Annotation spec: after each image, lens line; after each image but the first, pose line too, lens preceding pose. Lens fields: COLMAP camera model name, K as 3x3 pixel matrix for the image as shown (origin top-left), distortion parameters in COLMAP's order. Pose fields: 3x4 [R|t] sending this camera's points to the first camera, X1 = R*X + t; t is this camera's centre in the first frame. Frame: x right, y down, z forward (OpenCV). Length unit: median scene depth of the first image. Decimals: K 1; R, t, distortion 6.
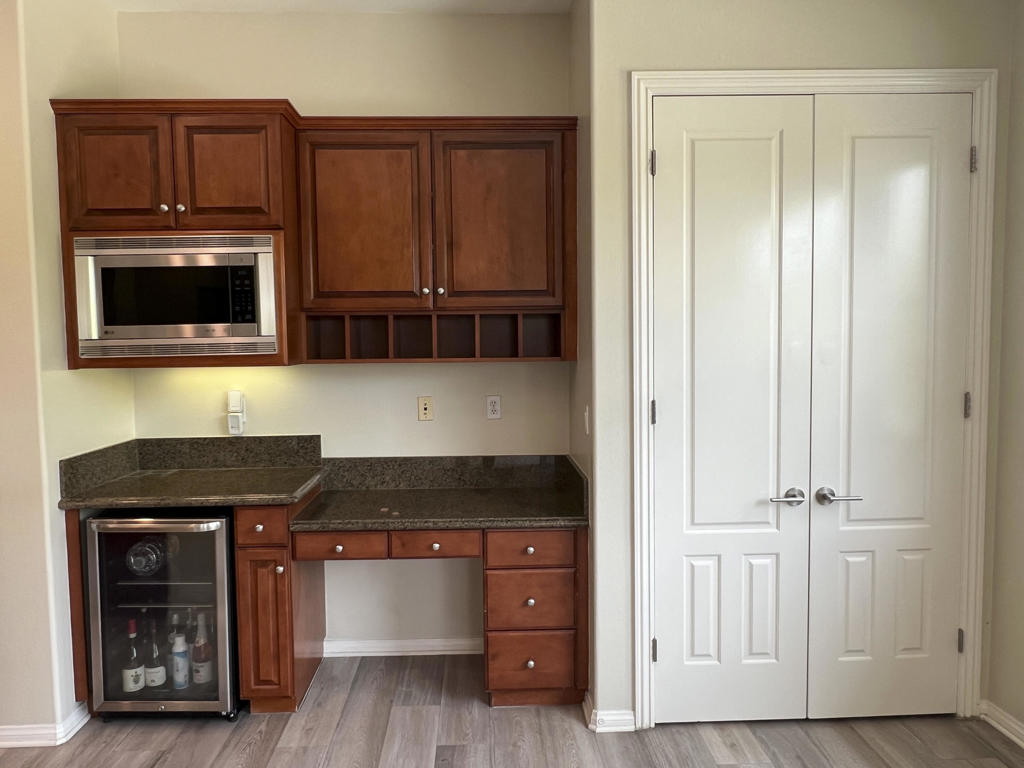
lens RADIAL K [[719.2, 0, 509.4], [0, 719.2, 387.3], [0, 0, 1]] dist [0.000271, 0.001227]
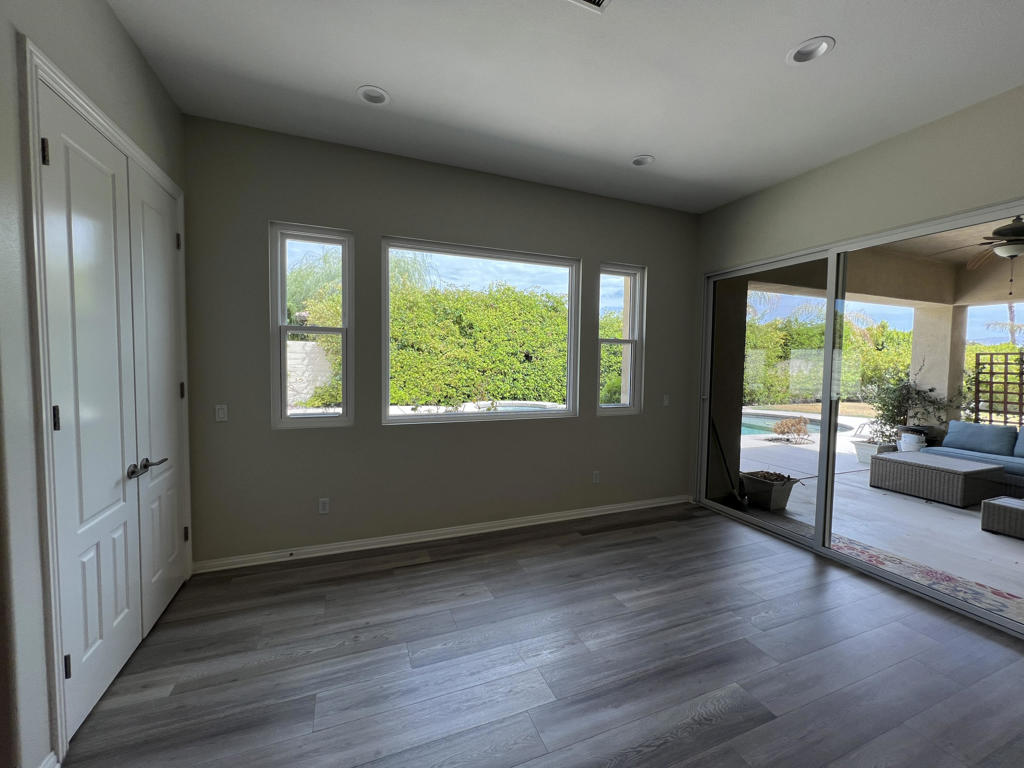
lens RADIAL K [[410.1, 0, 509.7], [0, 410.1, 377.6], [0, 0, 1]] dist [-0.000723, 0.000645]
pose [[-0.341455, -0.034647, 0.939259, -0.501427], [0.056017, 0.996794, 0.057134, -0.016952], [-0.938227, 0.072123, -0.338420, 0.607462]]
